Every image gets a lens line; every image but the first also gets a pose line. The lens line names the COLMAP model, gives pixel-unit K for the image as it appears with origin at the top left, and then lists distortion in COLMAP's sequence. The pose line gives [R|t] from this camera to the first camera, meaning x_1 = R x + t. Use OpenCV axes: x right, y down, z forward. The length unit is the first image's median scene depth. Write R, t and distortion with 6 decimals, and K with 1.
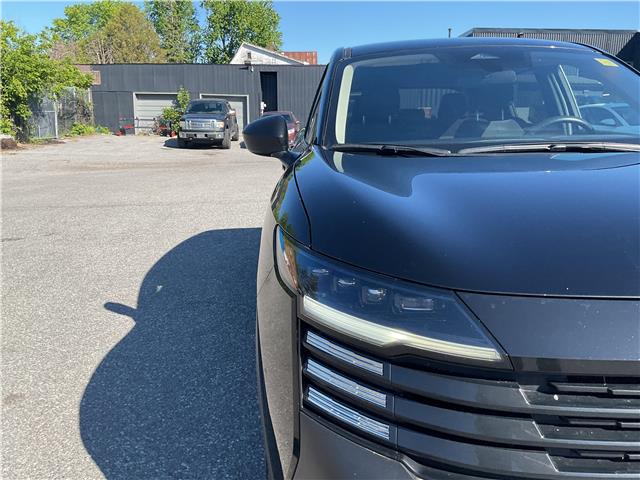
lens RADIAL K [[529.9, 0, 318.1], [0, 529.9, 240.8], [0, 0, 1]] dist [0.070743, -0.147249]
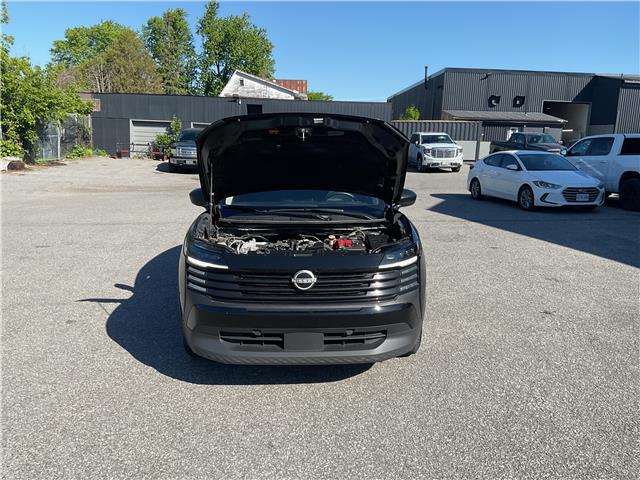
lens RADIAL K [[529.9, 0, 318.1], [0, 529.9, 240.8], [0, 0, 1]] dist [0.070743, -0.147249]
pose [[0.999540, 0.025382, 0.016594, 0.028526], [-0.024712, 0.998919, -0.039376, 0.004359], [-0.017576, 0.038948, 0.999087, -0.094102]]
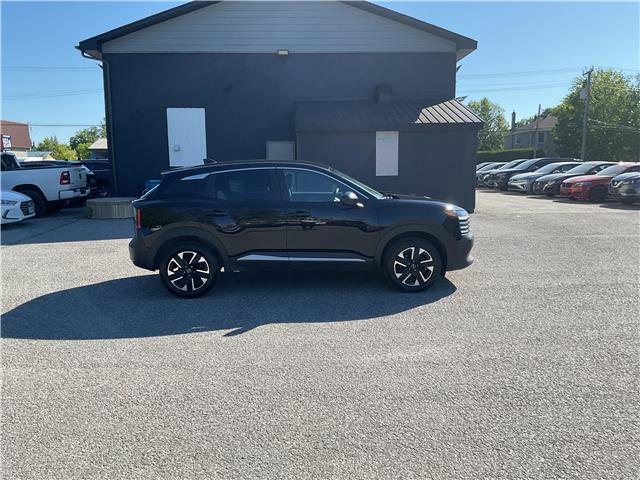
lens RADIAL K [[527.7, 0, 320.0], [0, 527.7, 240.0], [0, 0, 1]] dist [0.078355, -0.145187]
pose [[-0.028315, -0.135228, 0.990410, -0.232236], [0.238043, 0.961391, 0.138071, -0.033293], [-0.970842, 0.239670, 0.004969, 0.097480]]
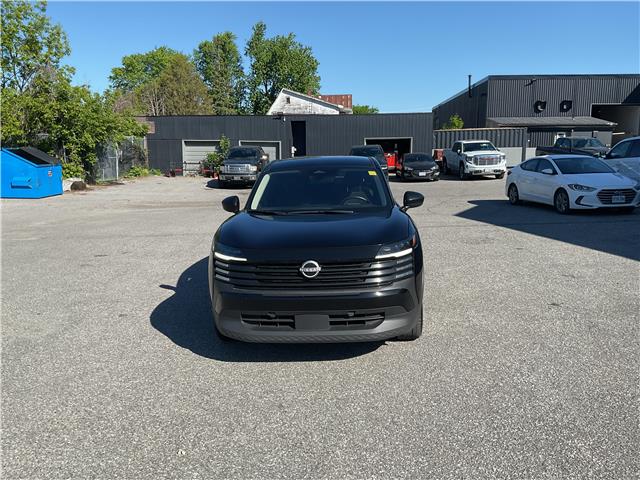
lens RADIAL K [[527.7, 0, 320.0], [0, 527.7, 240.0], [0, 0, 1]] dist [0.078355, -0.145187]
pose [[0.997159, 0.003687, -0.075240, 0.040773], [-0.008489, 0.997939, -0.063613, 0.009846], [0.074851, 0.064071, 0.995134, -0.113680]]
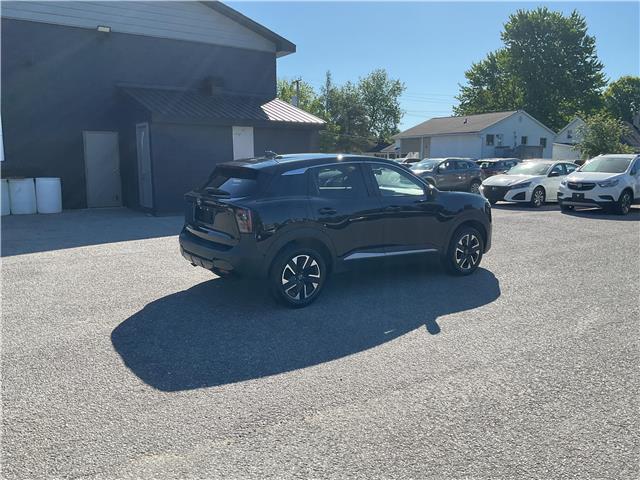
lens RADIAL K [[527.7, 0, 320.0], [0, 527.7, 240.0], [0, 0, 1]] dist [0.078355, -0.145187]
pose [[-0.566986, -0.117324, 0.815330, -0.174680], [0.190937, 0.944128, 0.268637, -0.069144], [-0.801293, 0.307990, -0.512905, 0.250829]]
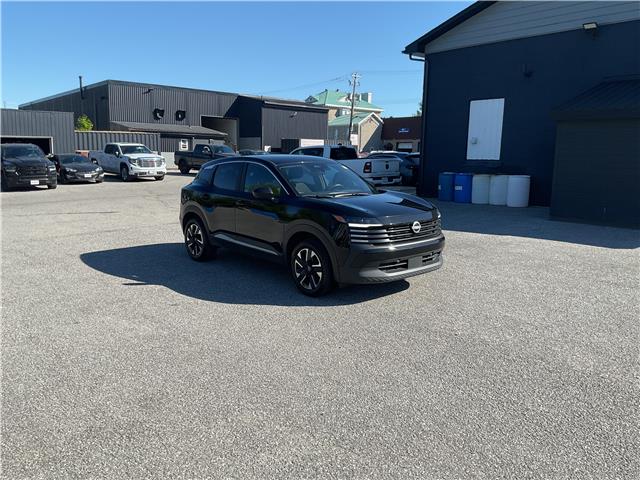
lens RADIAL K [[527.7, 0, 320.0], [0, 527.7, 240.0], [0, 0, 1]] dist [0.078355, -0.145187]
pose [[0.764635, -0.088508, 0.638357, -0.141503], [0.132600, 0.990938, -0.021437, 0.013260], [-0.630675, 0.101038, 0.769442, -0.114055]]
